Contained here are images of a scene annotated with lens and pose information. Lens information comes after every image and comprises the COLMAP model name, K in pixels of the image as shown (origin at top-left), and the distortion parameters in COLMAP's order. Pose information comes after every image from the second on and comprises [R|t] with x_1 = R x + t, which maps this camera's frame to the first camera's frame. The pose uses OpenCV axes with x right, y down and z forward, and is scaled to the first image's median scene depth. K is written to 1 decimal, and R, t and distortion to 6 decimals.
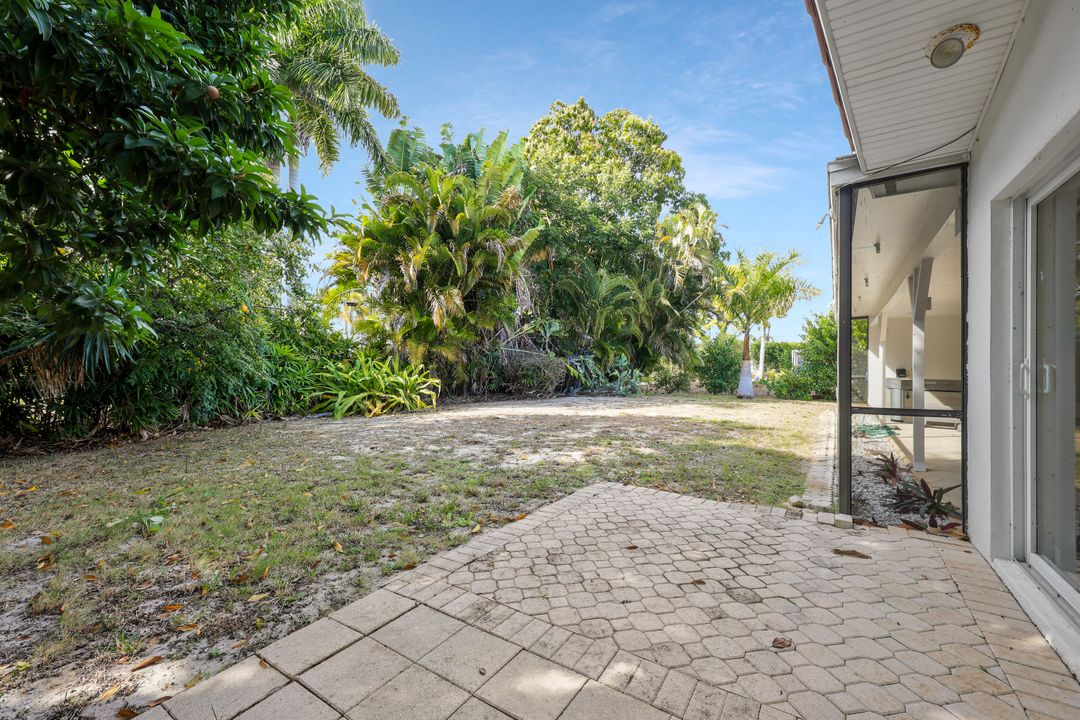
lens RADIAL K [[439.9, 0, 535.7], [0, 439.9, 361.4], [0, 0, 1]] dist [0.001260, 0.000258]
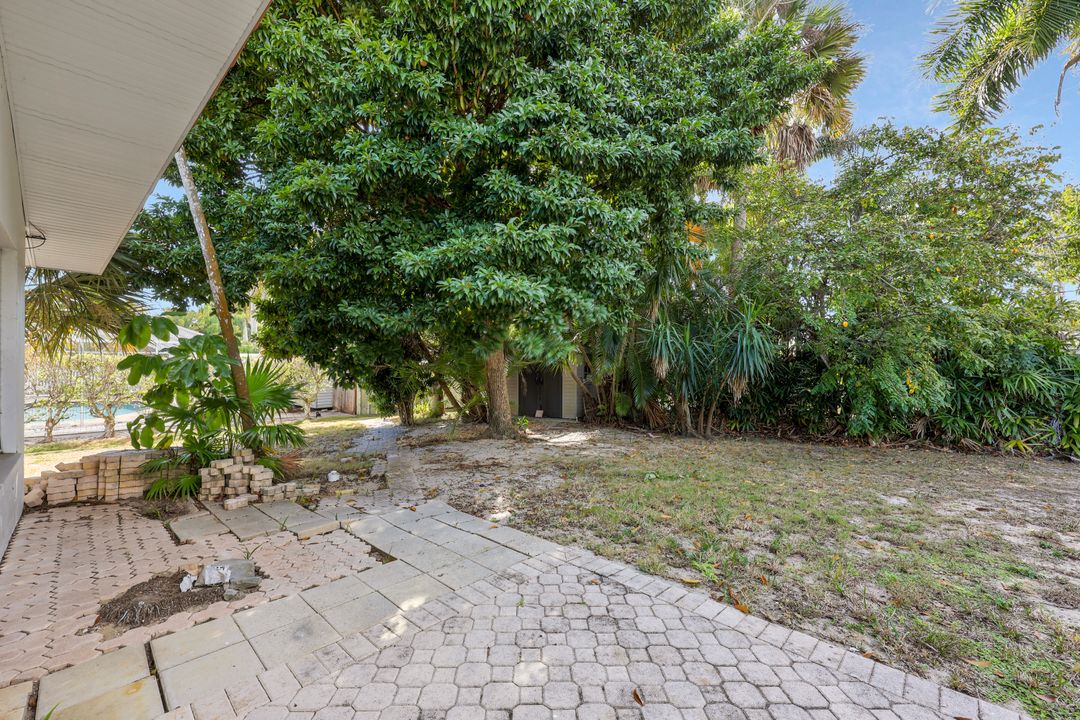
lens RADIAL K [[439.9, 0, 535.7], [0, 439.9, 361.4], [0, 0, 1]] dist [0.001260, 0.000258]
pose [[-0.159105, -0.020797, -0.987043, 0.879696], [-0.009048, 0.999767, -0.019606, -0.010980], [0.987220, 0.005812, -0.159256, 1.012812]]
